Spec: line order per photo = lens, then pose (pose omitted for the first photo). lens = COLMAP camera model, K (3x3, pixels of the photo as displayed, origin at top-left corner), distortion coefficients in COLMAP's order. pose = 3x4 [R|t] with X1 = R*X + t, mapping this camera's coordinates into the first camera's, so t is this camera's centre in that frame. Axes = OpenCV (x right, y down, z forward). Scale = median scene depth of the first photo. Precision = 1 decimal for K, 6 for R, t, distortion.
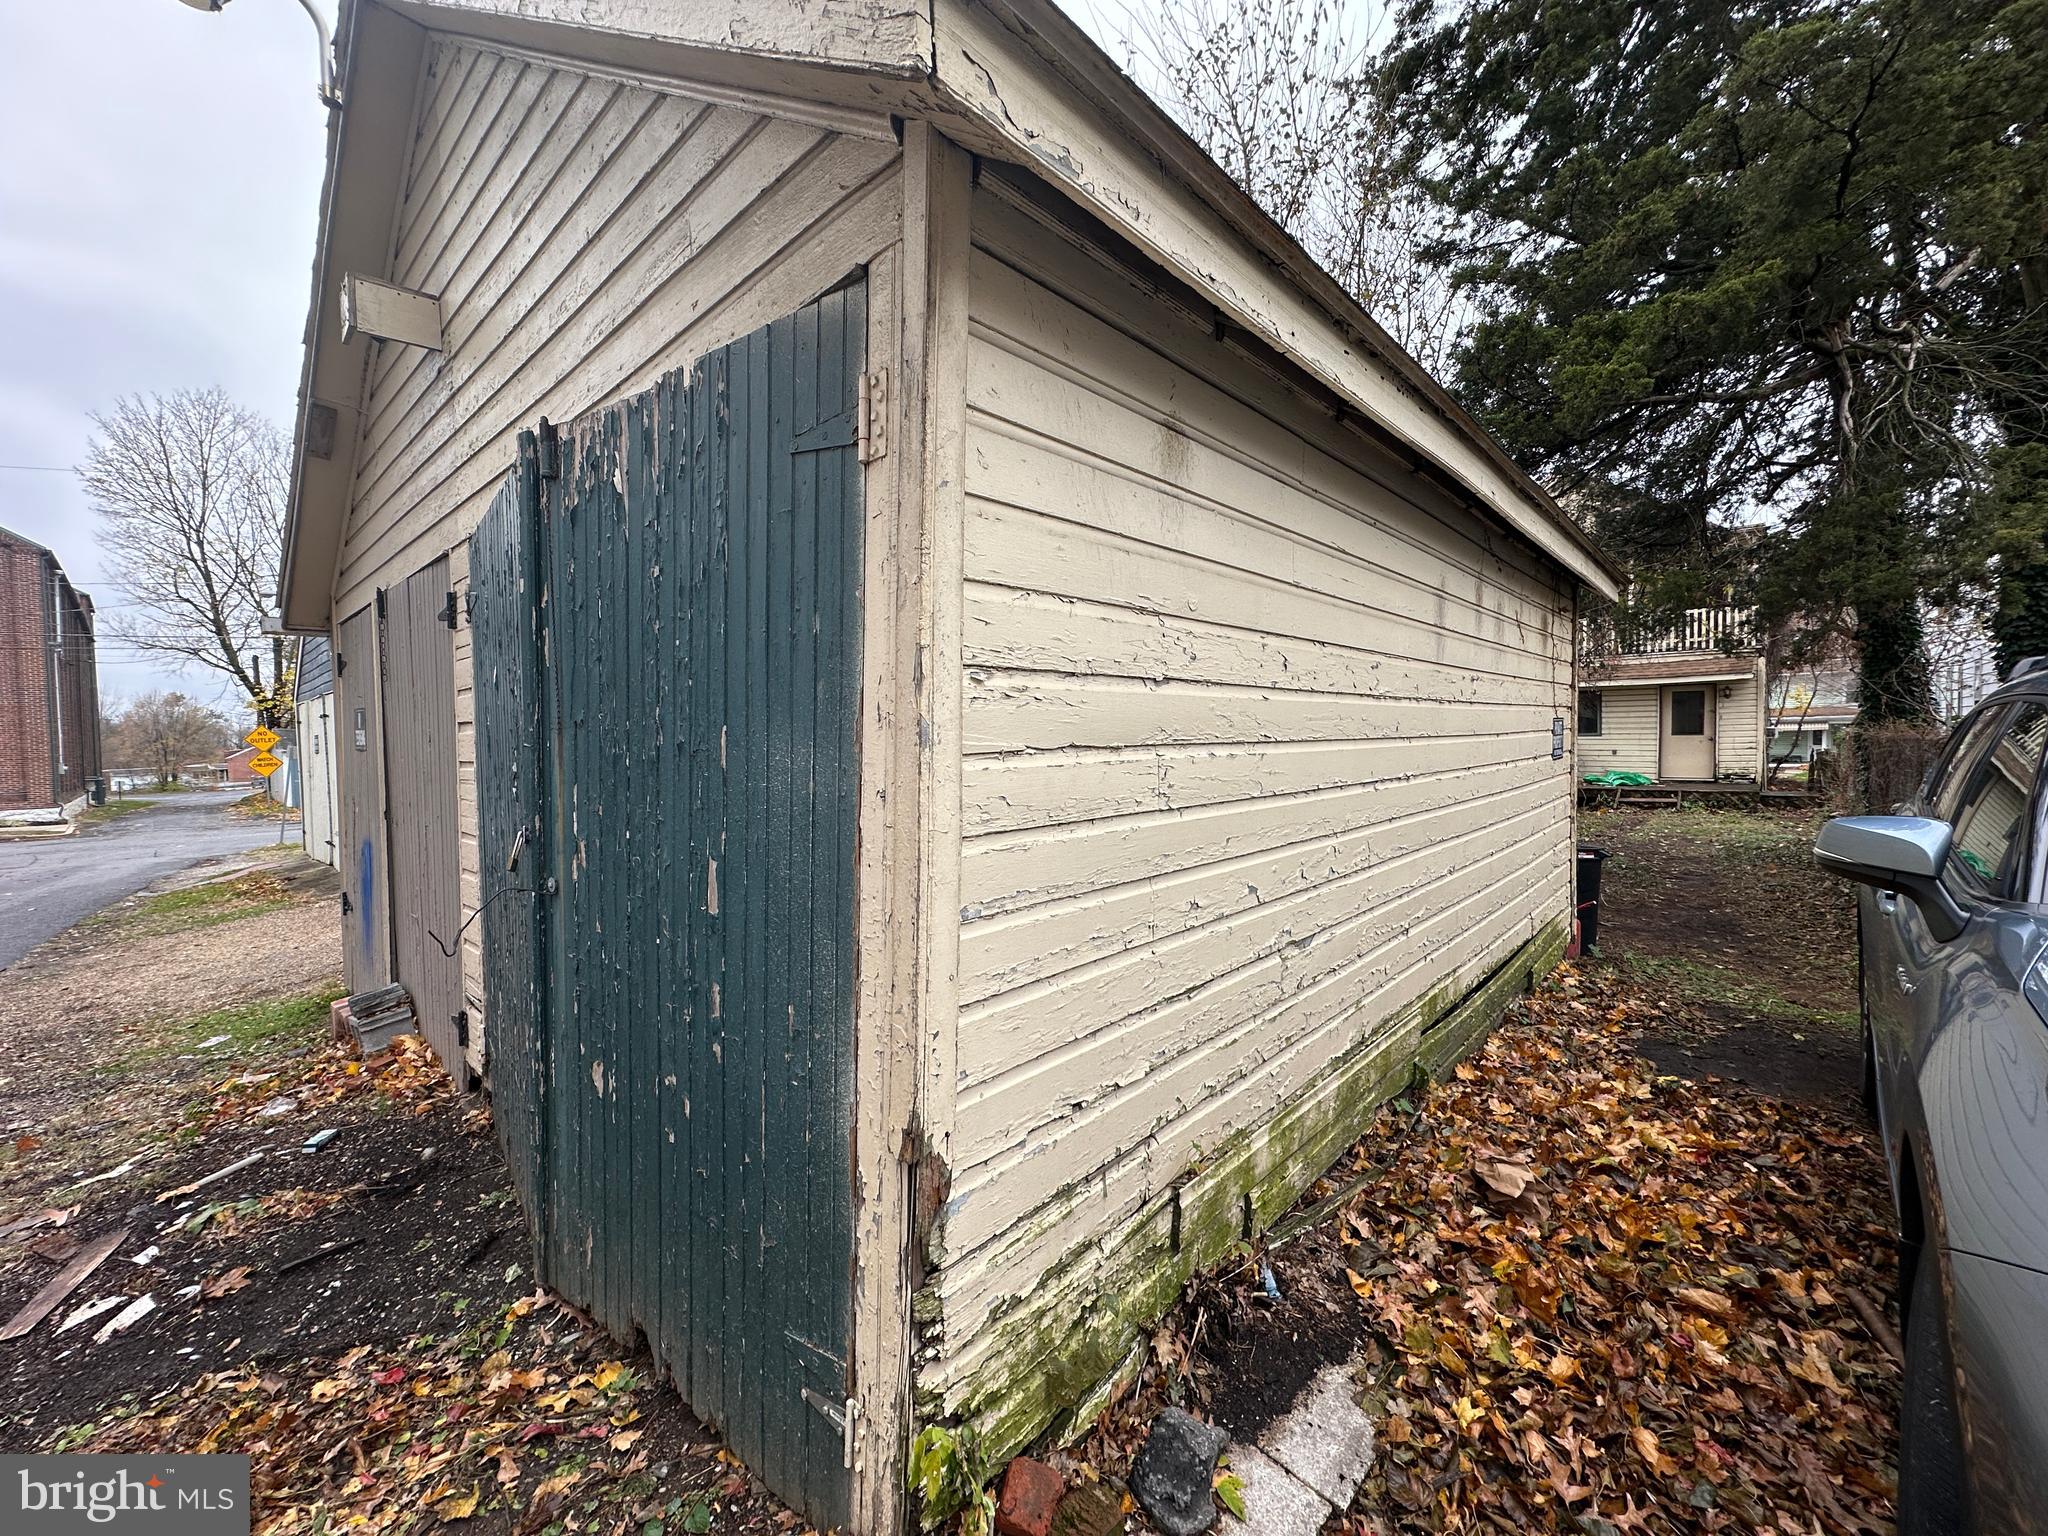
lens RADIAL K [[811.8, 0, 1025.0], [0, 811.8, 763.1], [0, 0, 1]] dist [-0.003945, 0.000861]
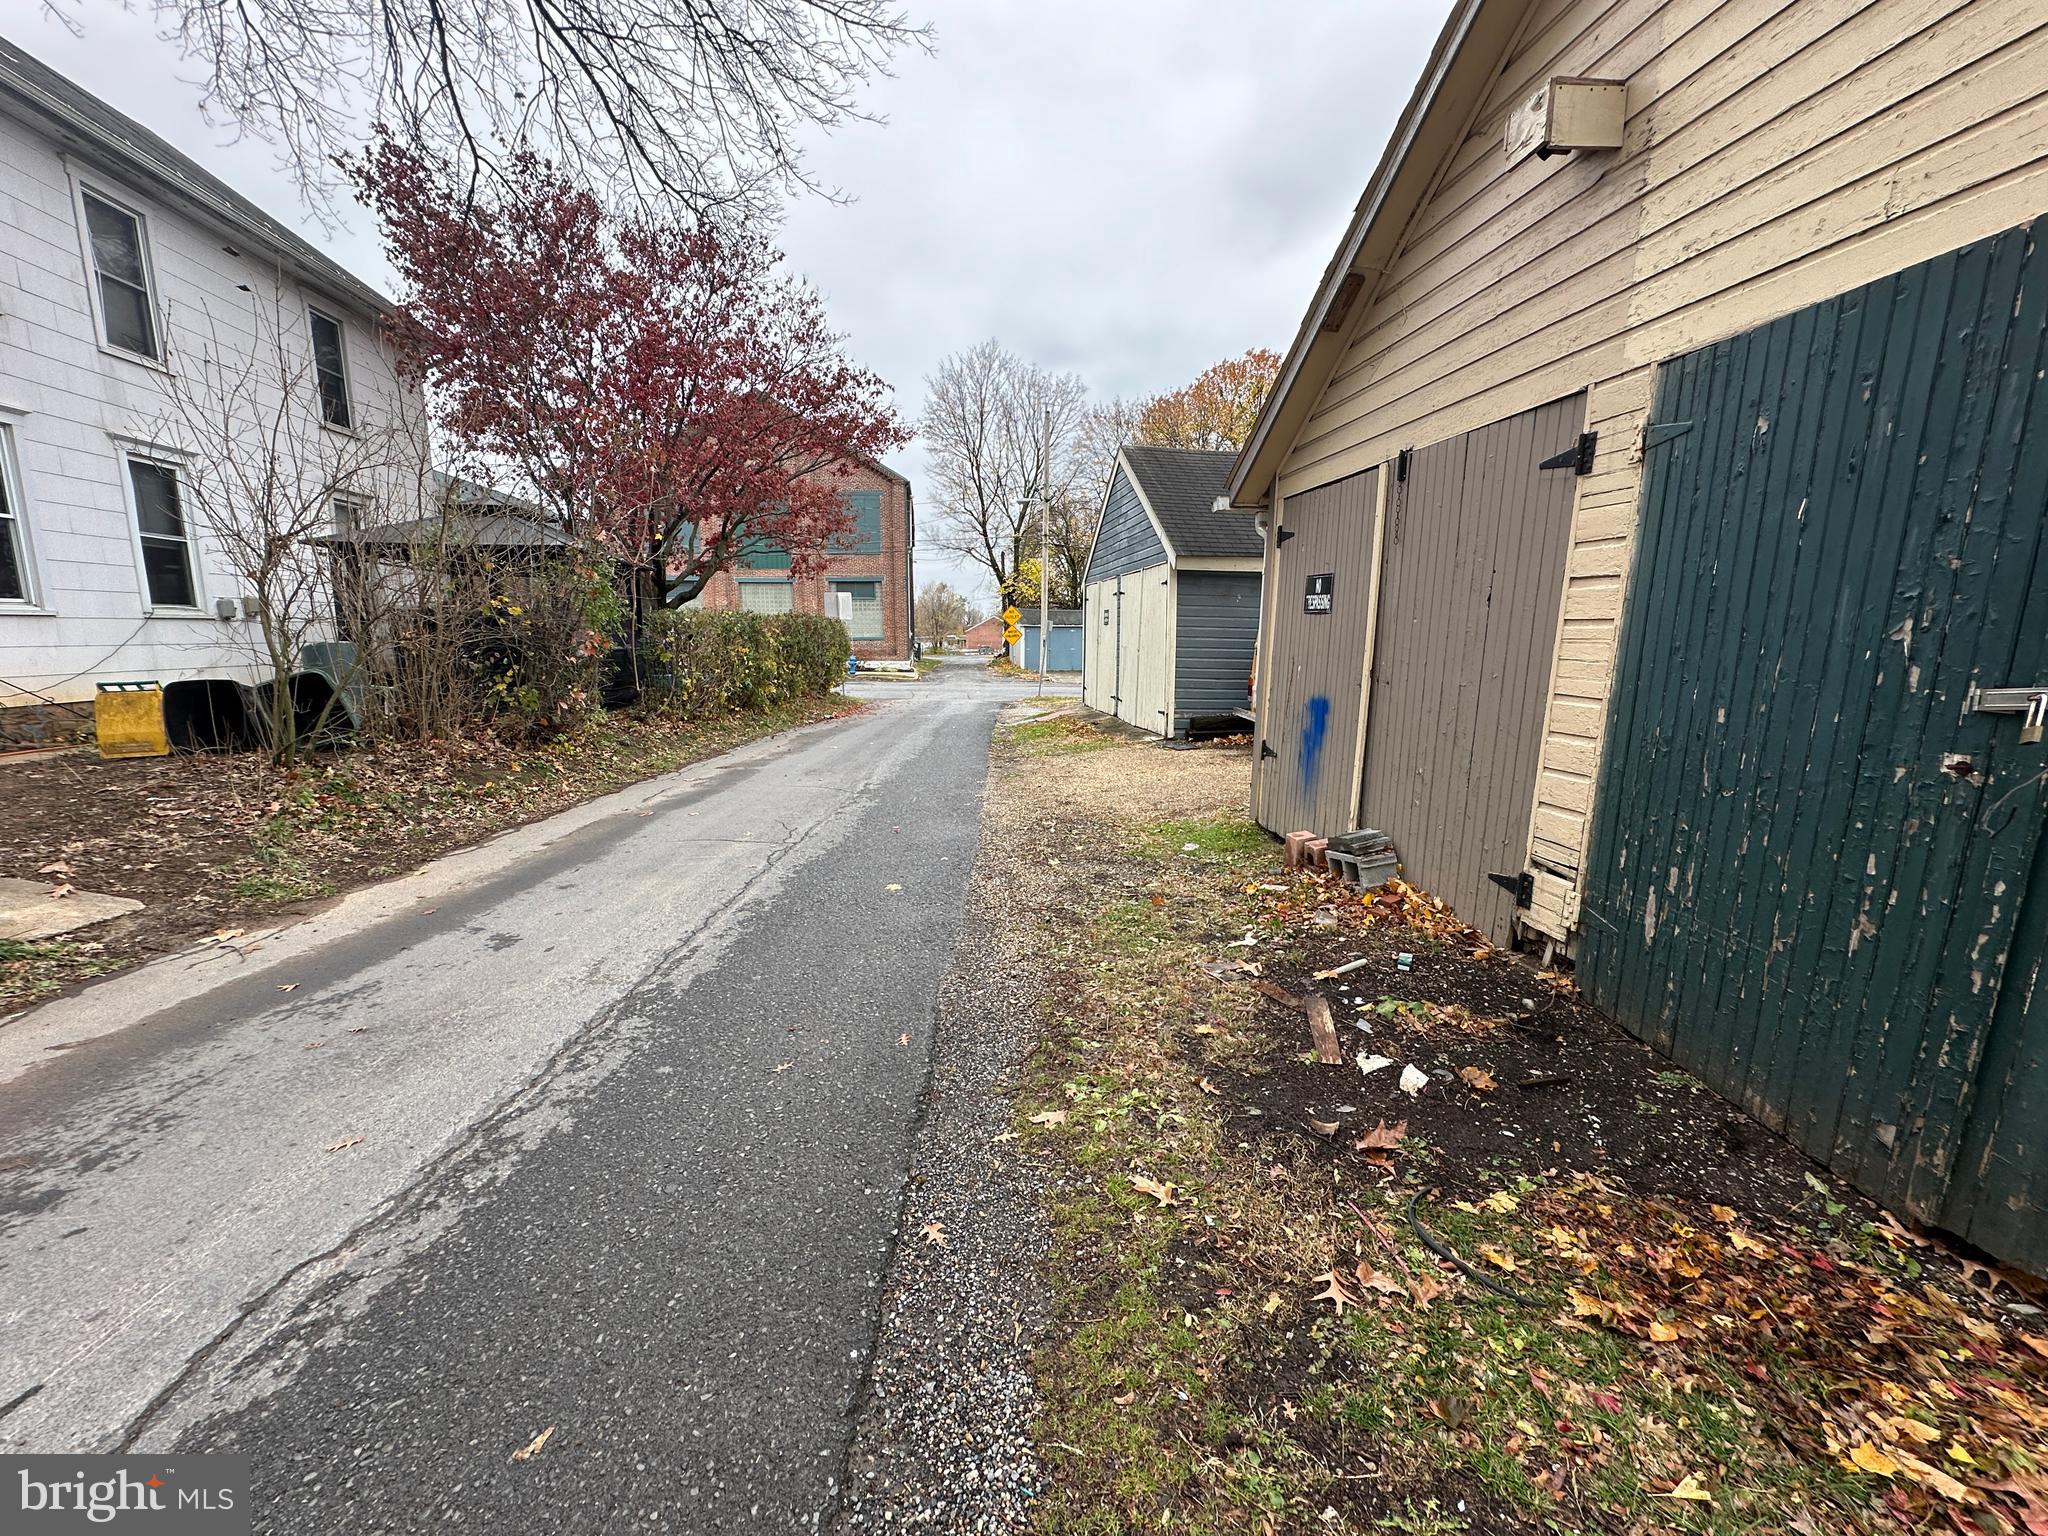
lens RADIAL K [[811.8, 0, 1025.0], [0, 811.8, 763.1], [0, 0, 1]] dist [-0.003945, 0.000861]
pose [[0.766113, 0.128558, -0.629717, -0.688552], [-0.040615, 0.987516, 0.152191, 0.056078], [0.641421, -0.091020, 0.761771, -0.181361]]
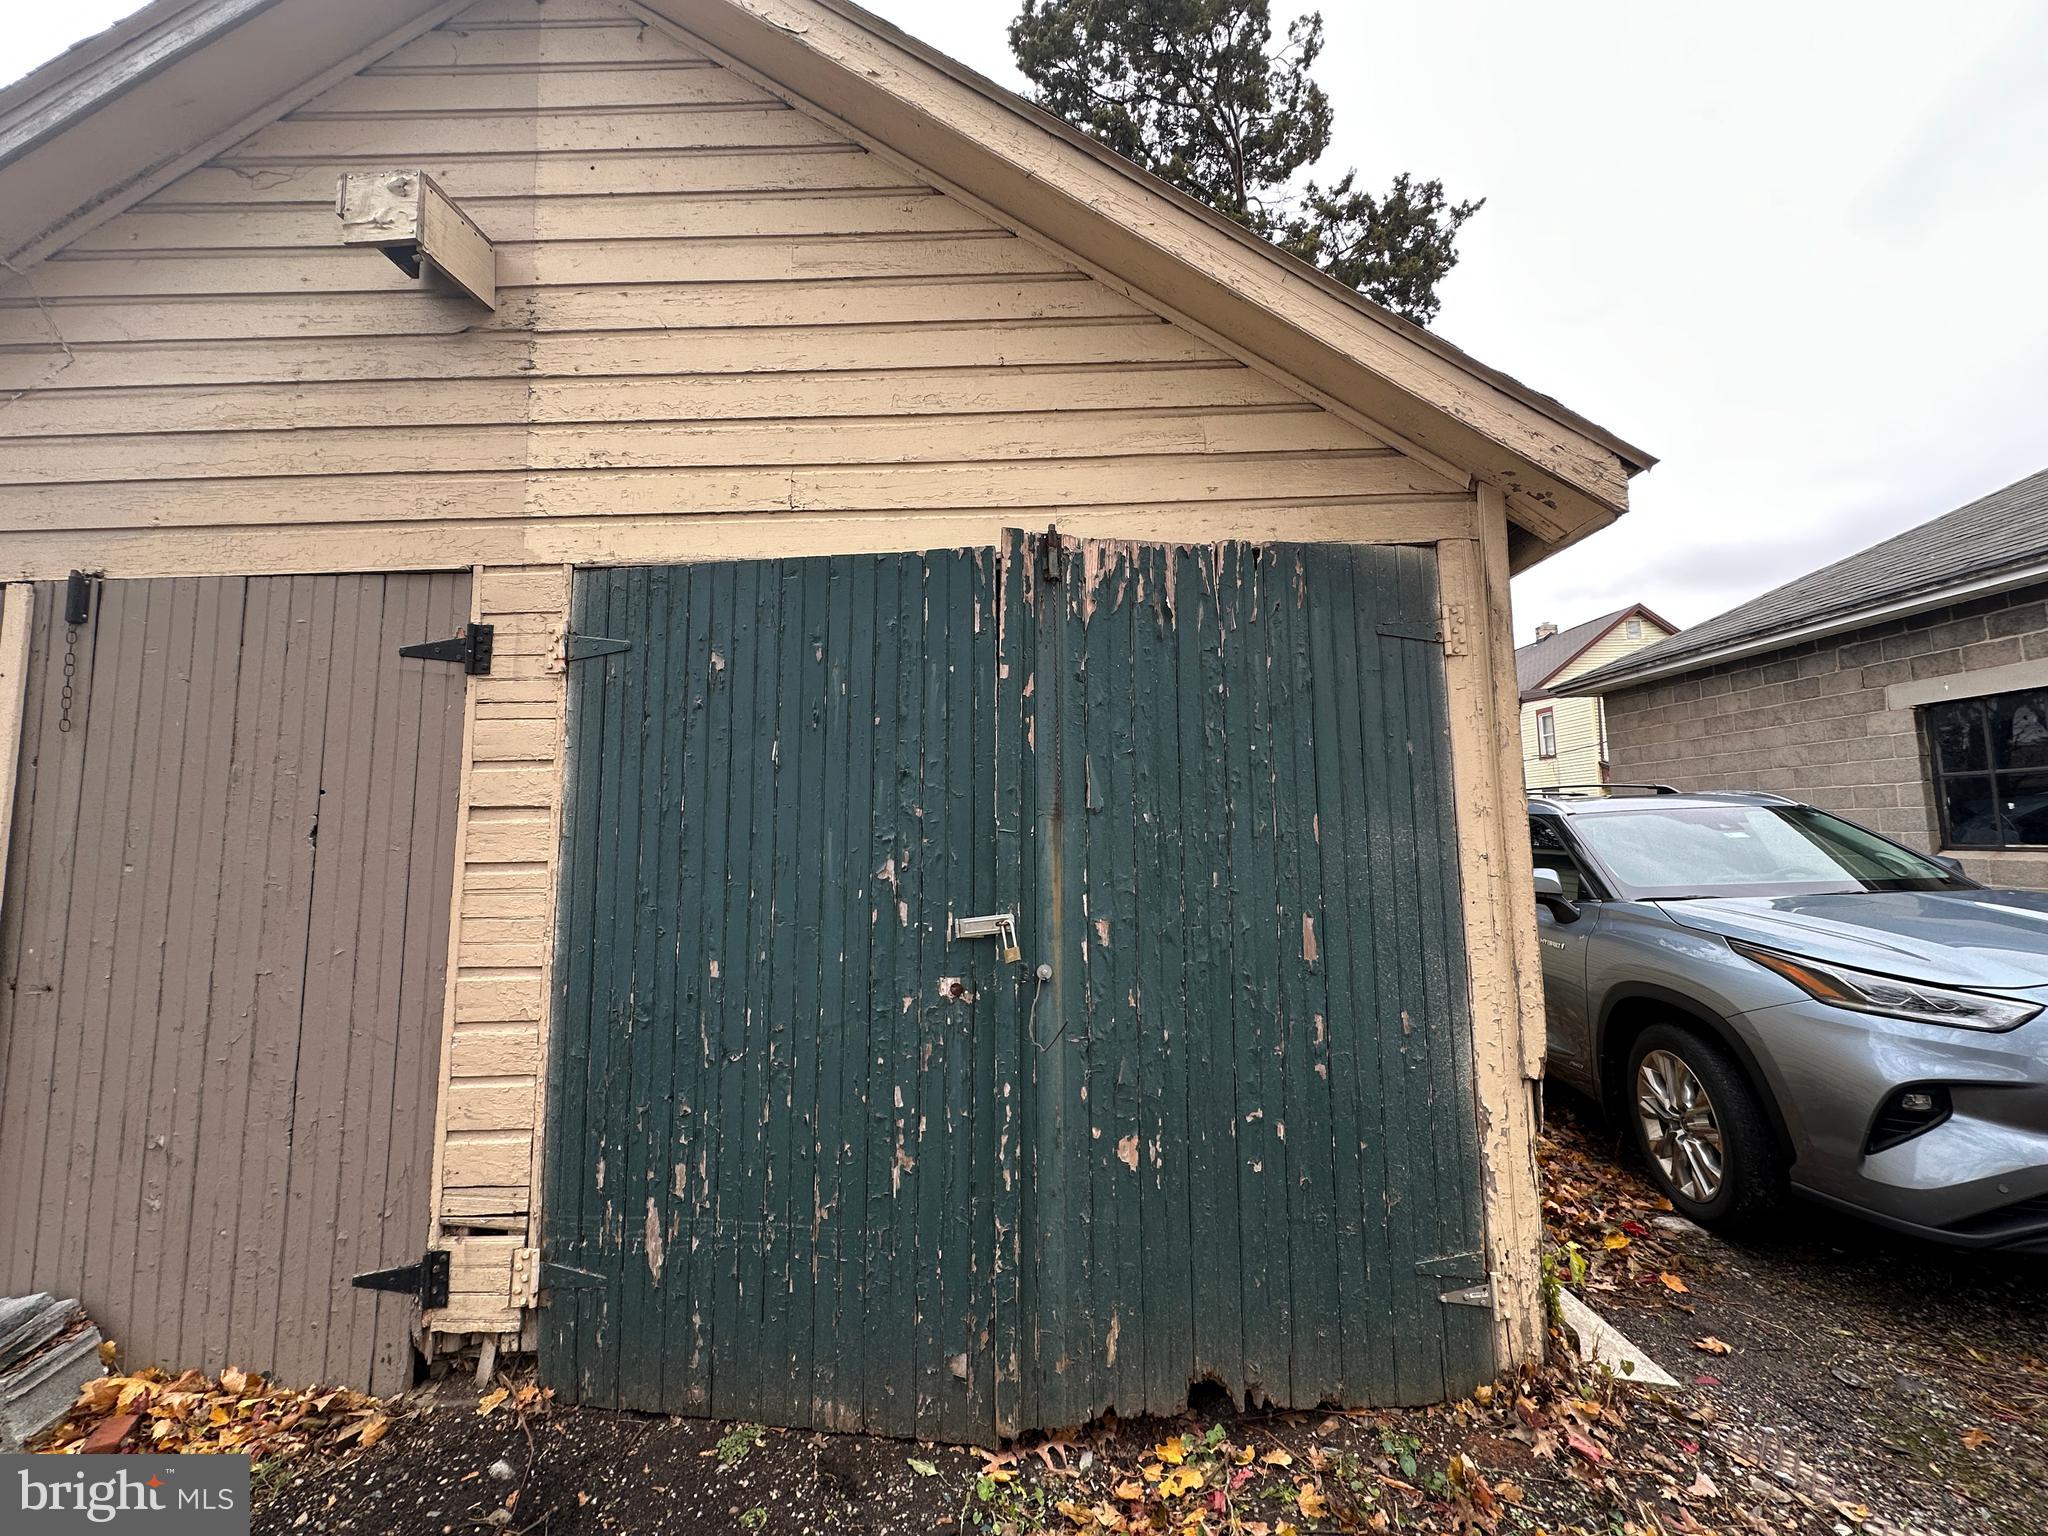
lens RADIAL K [[811.8, 0, 1025.0], [0, 811.8, 763.1], [0, 0, 1]] dist [-0.003945, 0.000861]
pose [[0.741081, 0.064715, 0.668290, -0.995670], [0.027262, 0.991623, -0.126257, 0.016760], [-0.670862, 0.111785, 0.733109, 0.204053]]
